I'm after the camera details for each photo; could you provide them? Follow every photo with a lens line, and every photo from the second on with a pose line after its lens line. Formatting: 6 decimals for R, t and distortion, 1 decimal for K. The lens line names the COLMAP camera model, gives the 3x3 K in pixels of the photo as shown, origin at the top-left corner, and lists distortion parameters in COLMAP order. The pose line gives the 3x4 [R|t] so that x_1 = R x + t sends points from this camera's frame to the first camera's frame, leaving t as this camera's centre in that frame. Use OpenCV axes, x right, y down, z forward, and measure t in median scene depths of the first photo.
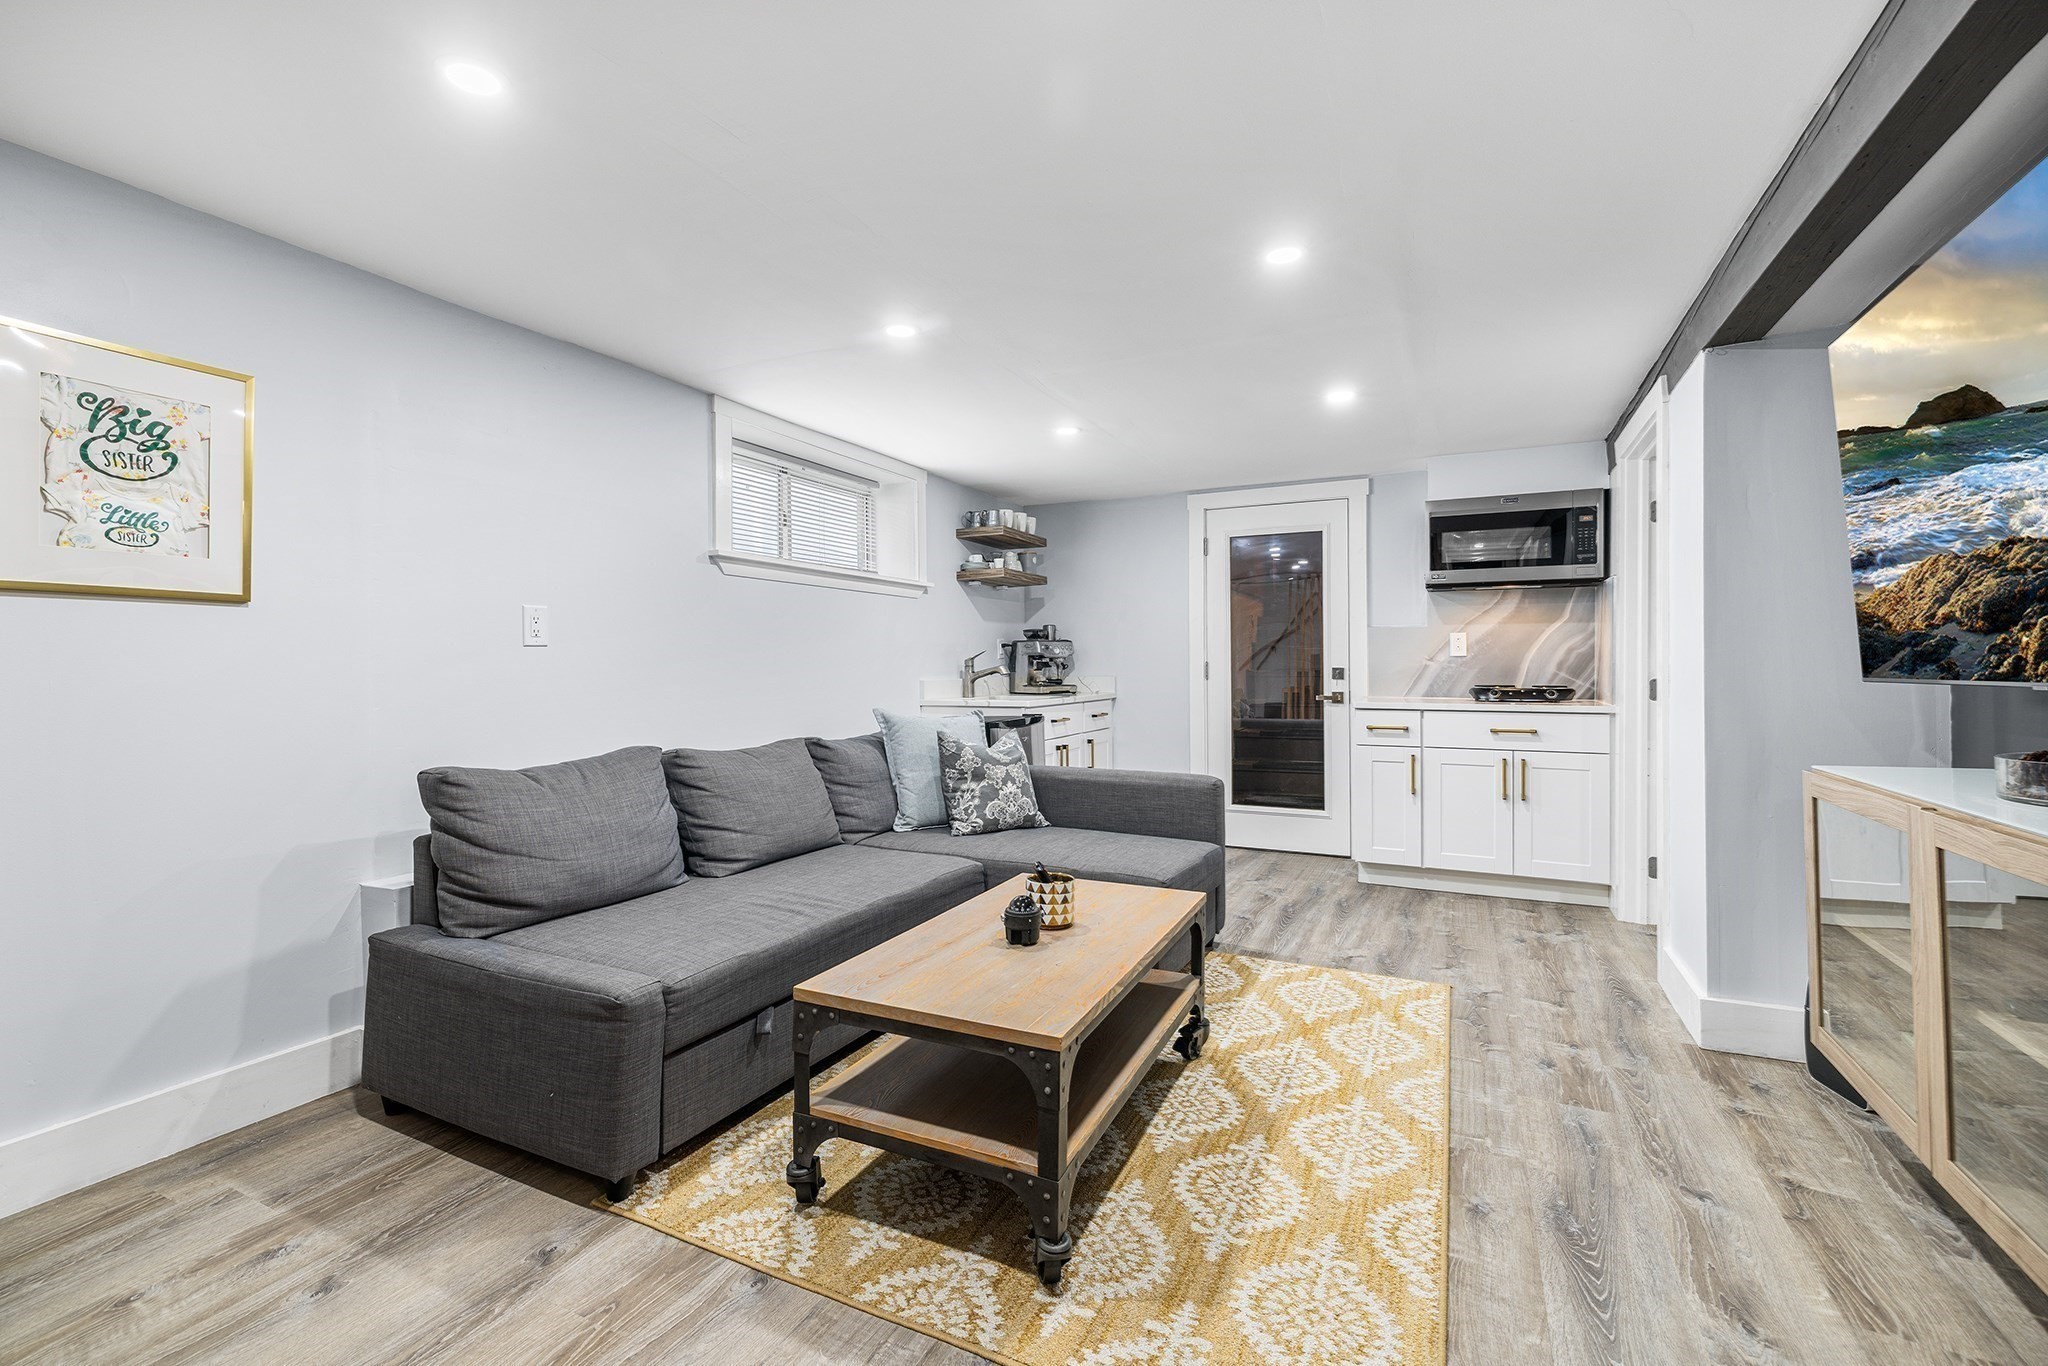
lens RADIAL K [[883.8, 0, 1026.8], [0, 883.8, 672.8], [0, 0, 1]] dist [0.004080, -0.000513]
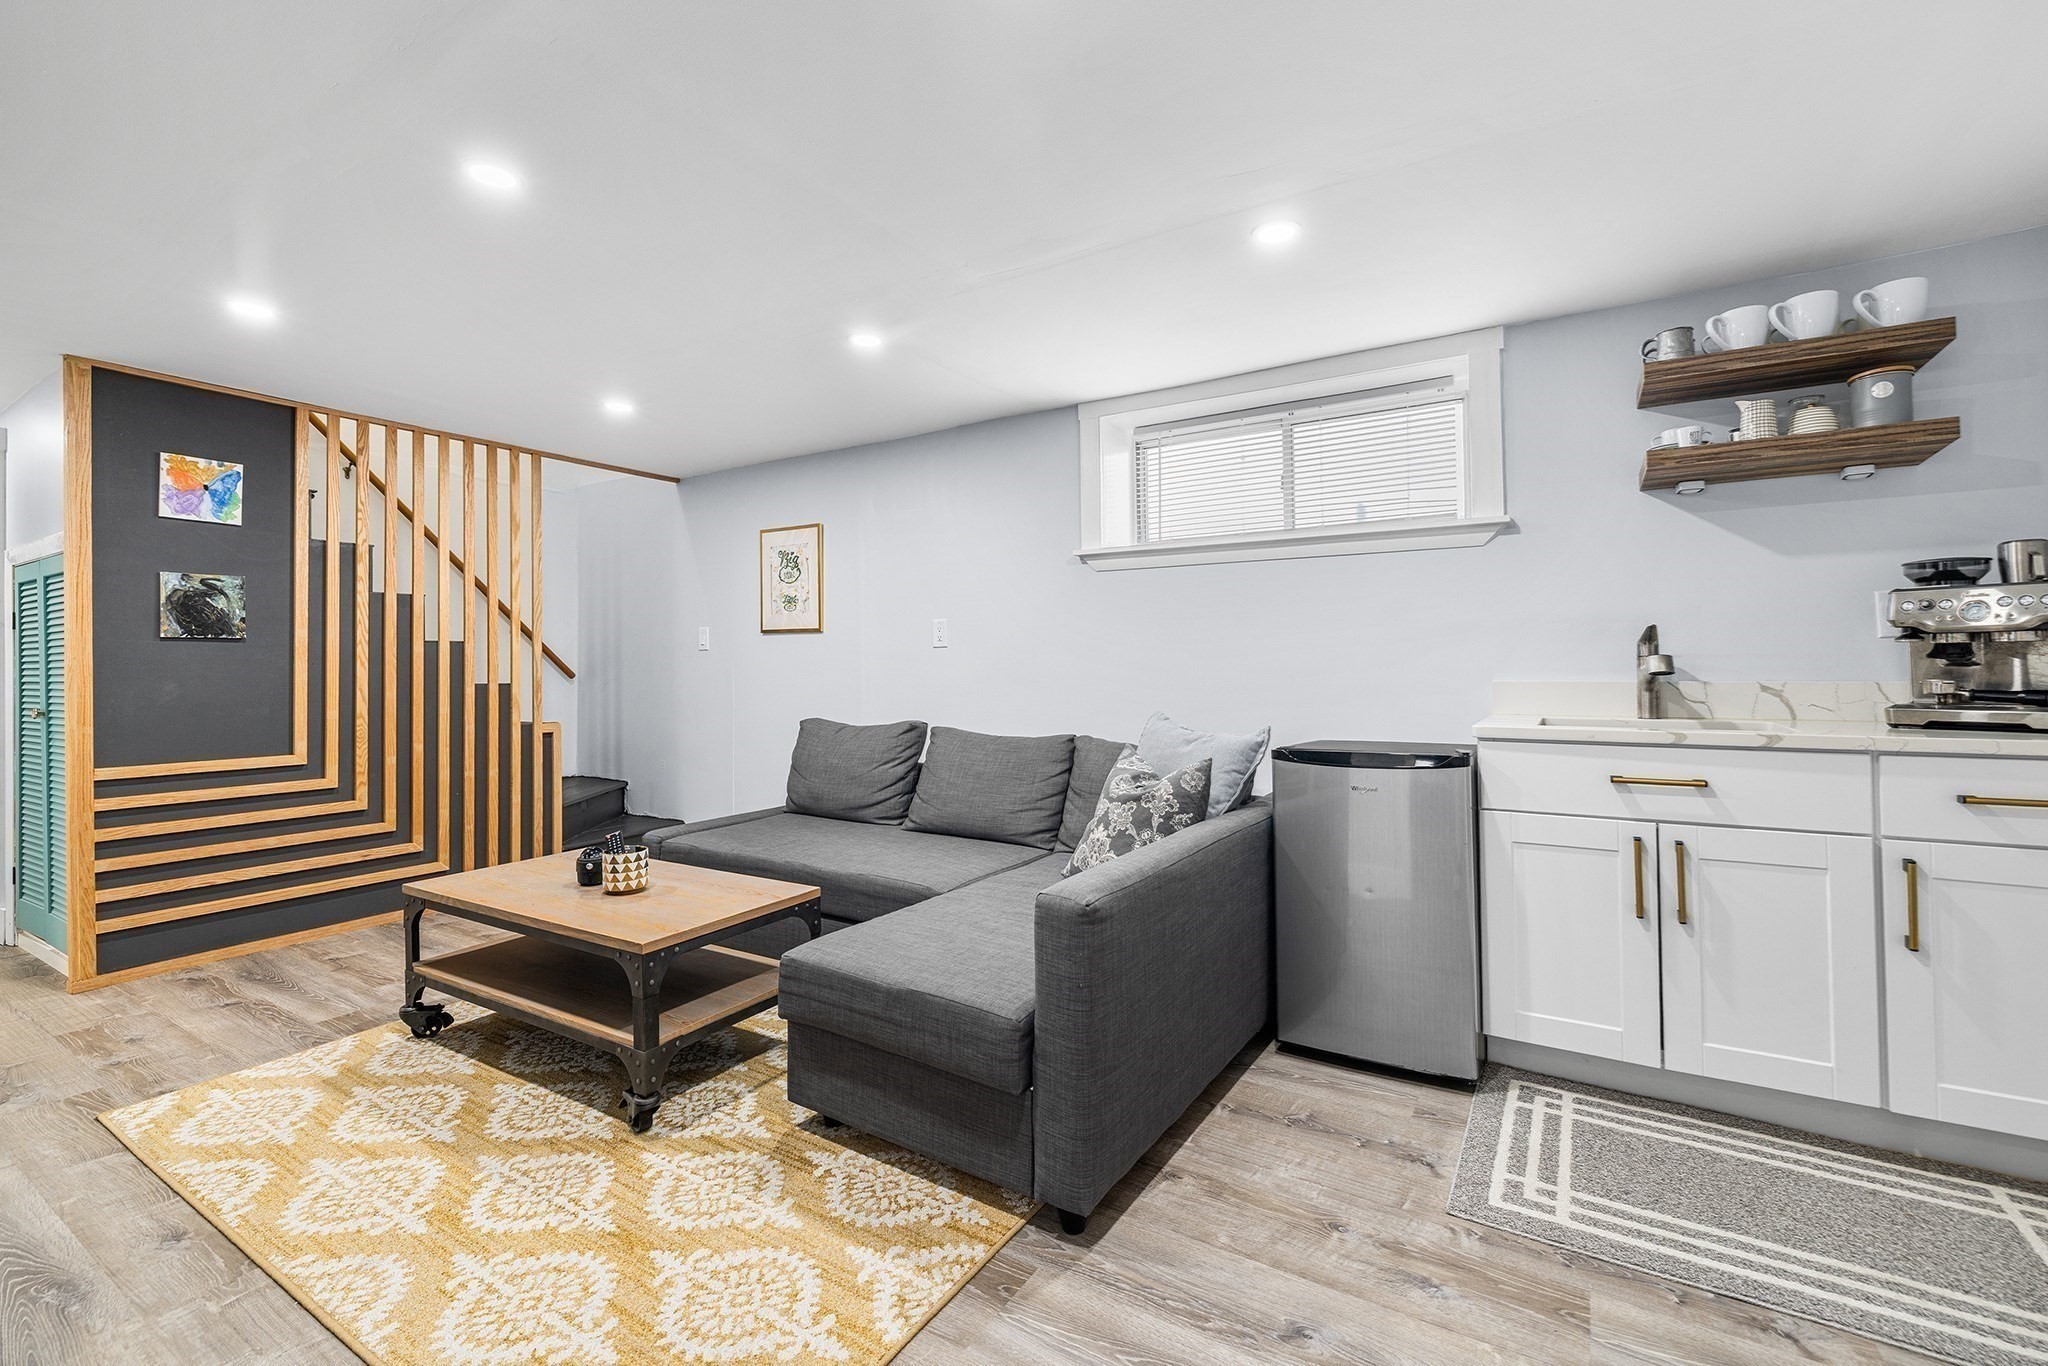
lens RADIAL K [[883.8, 0, 1029.9], [0, 883.8, 664.9], [0, 0, 1]] dist [0.004080, -0.000513]
pose [[-0.101596, 0.007241, -0.994799, 1.070287], [0.001047, 0.999974, 0.007172, -0.014035], [0.994825, -0.000313, -0.101601, 1.581907]]
